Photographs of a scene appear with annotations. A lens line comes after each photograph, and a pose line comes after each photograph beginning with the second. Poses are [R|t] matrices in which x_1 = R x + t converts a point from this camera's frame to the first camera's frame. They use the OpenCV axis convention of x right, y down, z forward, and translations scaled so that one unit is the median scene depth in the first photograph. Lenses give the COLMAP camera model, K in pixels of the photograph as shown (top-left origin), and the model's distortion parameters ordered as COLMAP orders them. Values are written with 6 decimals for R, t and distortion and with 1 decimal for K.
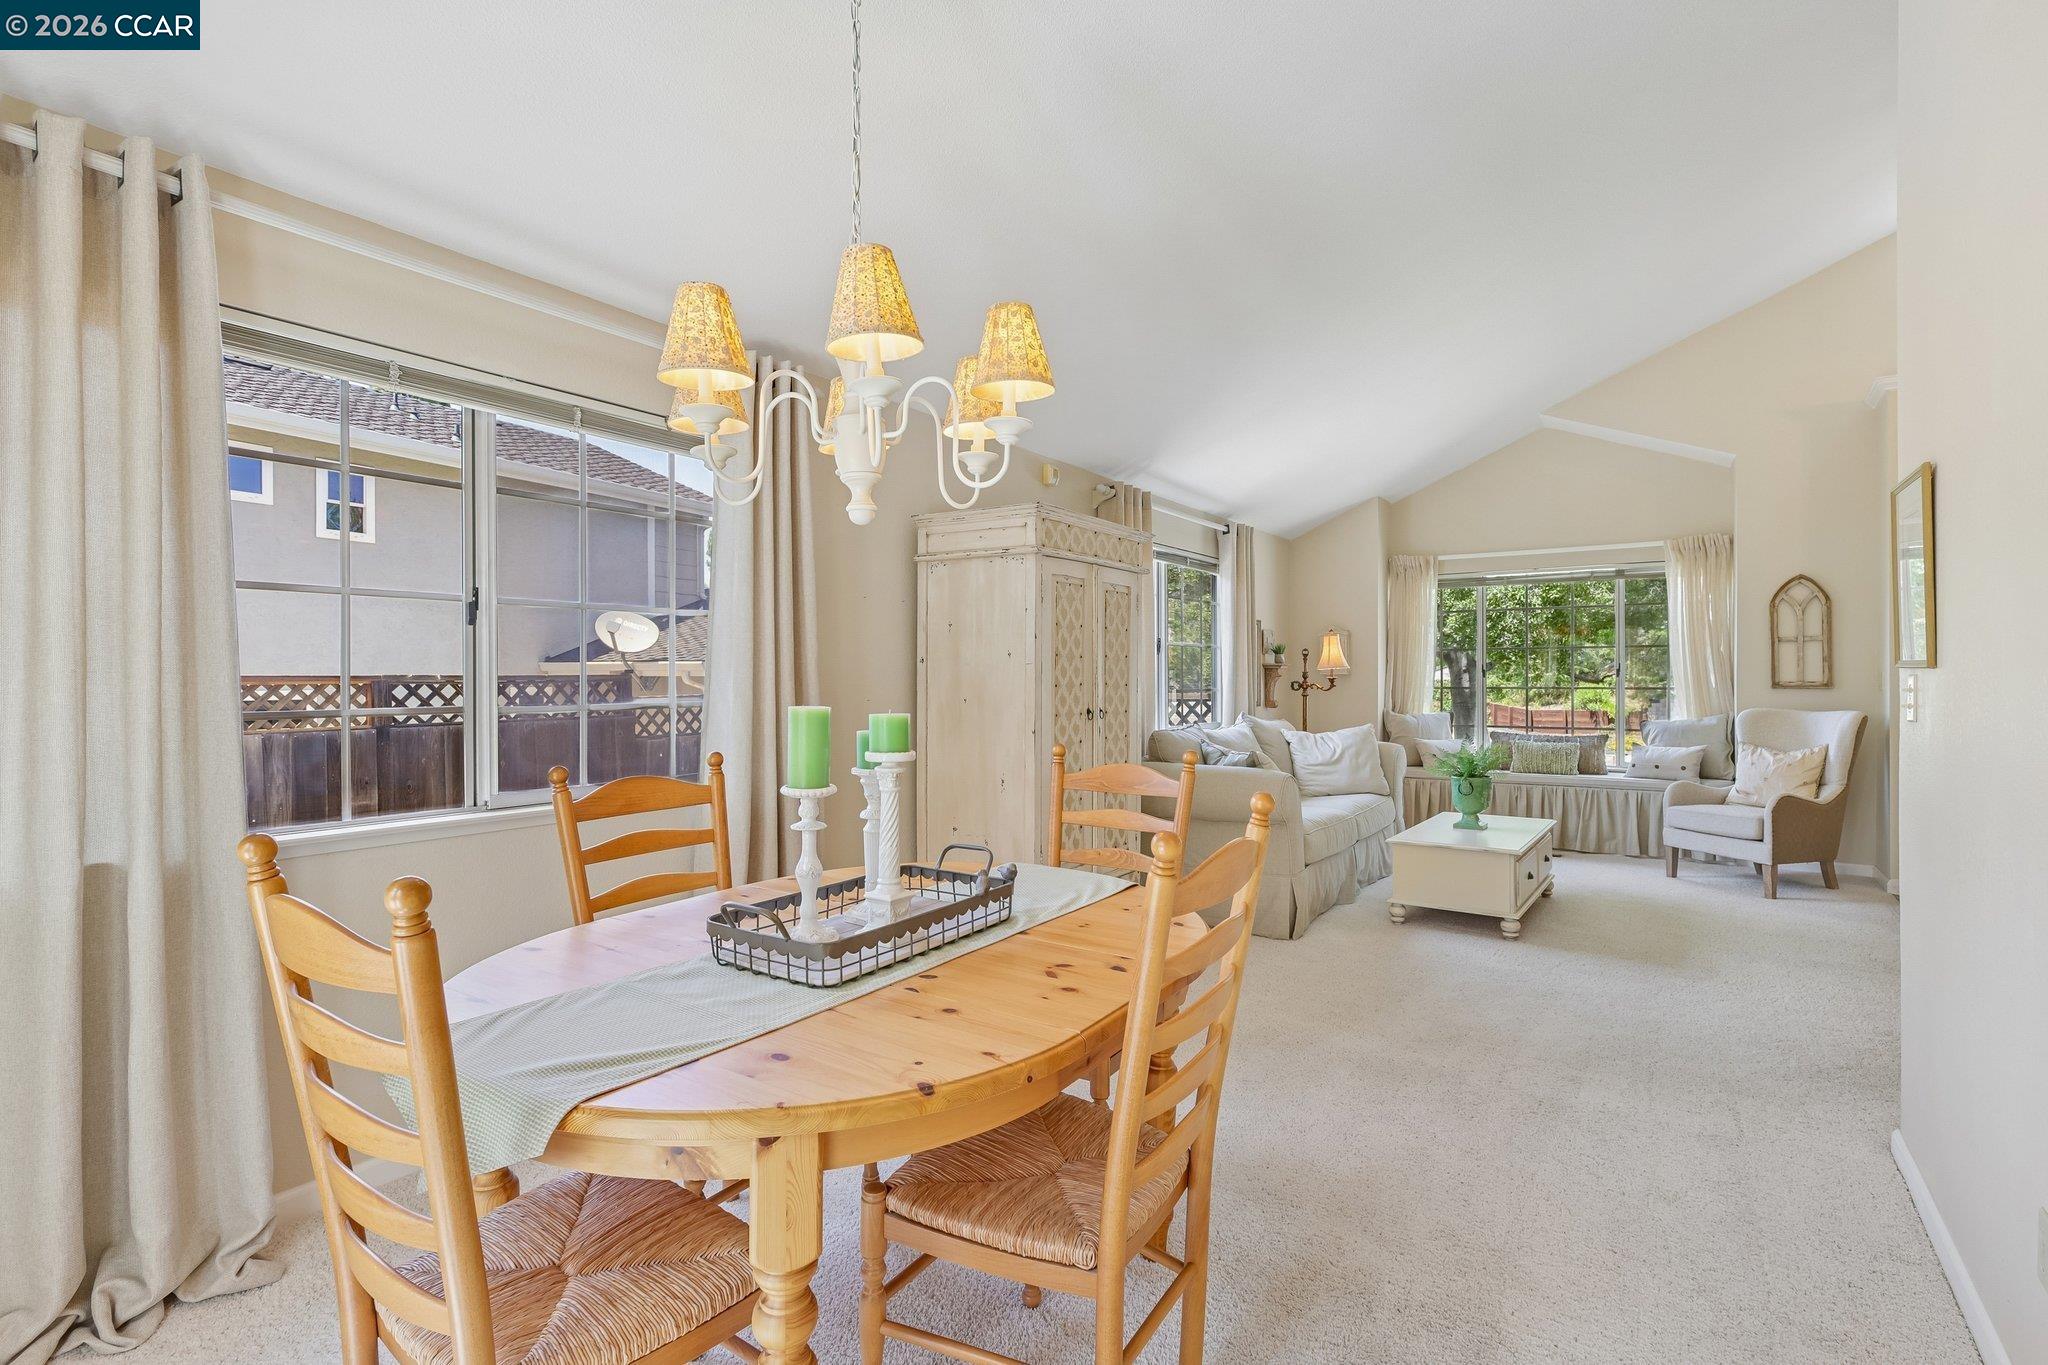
lens RADIAL K [[949.7, 0, 1014.2], [0, 949.7, 681.6], [0, 0, 1]] dist [-0.003699, 0.000371]
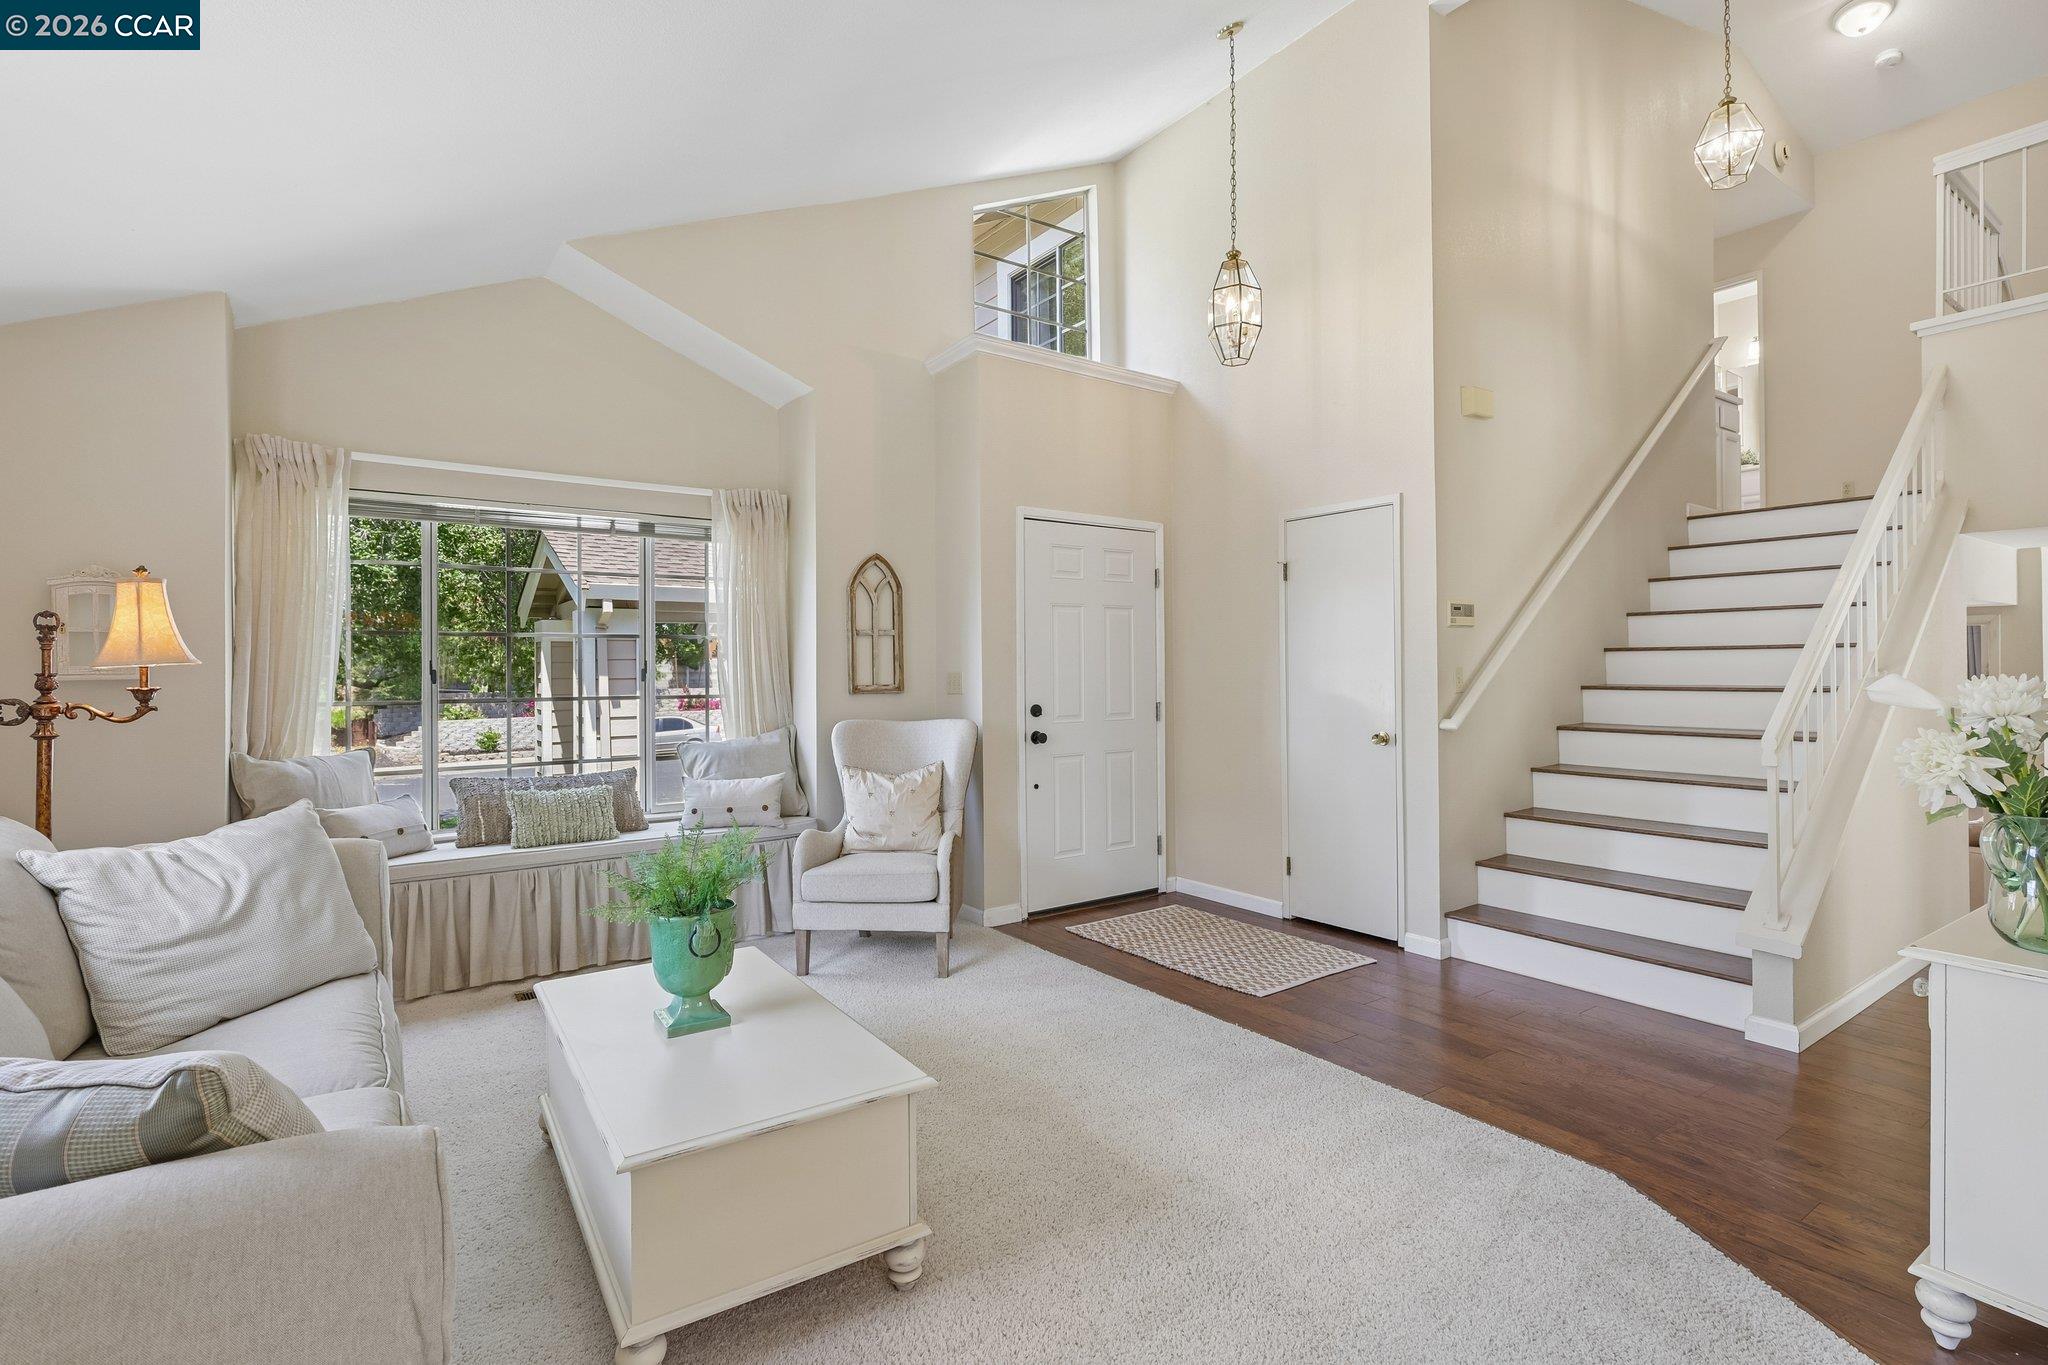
lens RADIAL K [[949.7, 0, 1023.0], [0, 949.7, 665.6], [0, 0, 1]] dist [-0.003699, 0.000371]
pose [[0.327306, 0.008017, 0.944884, 0.094050], [0.010845, 0.999866, -0.012240, -0.005283], [-0.944856, 0.014253, 0.327175, 0.596600]]
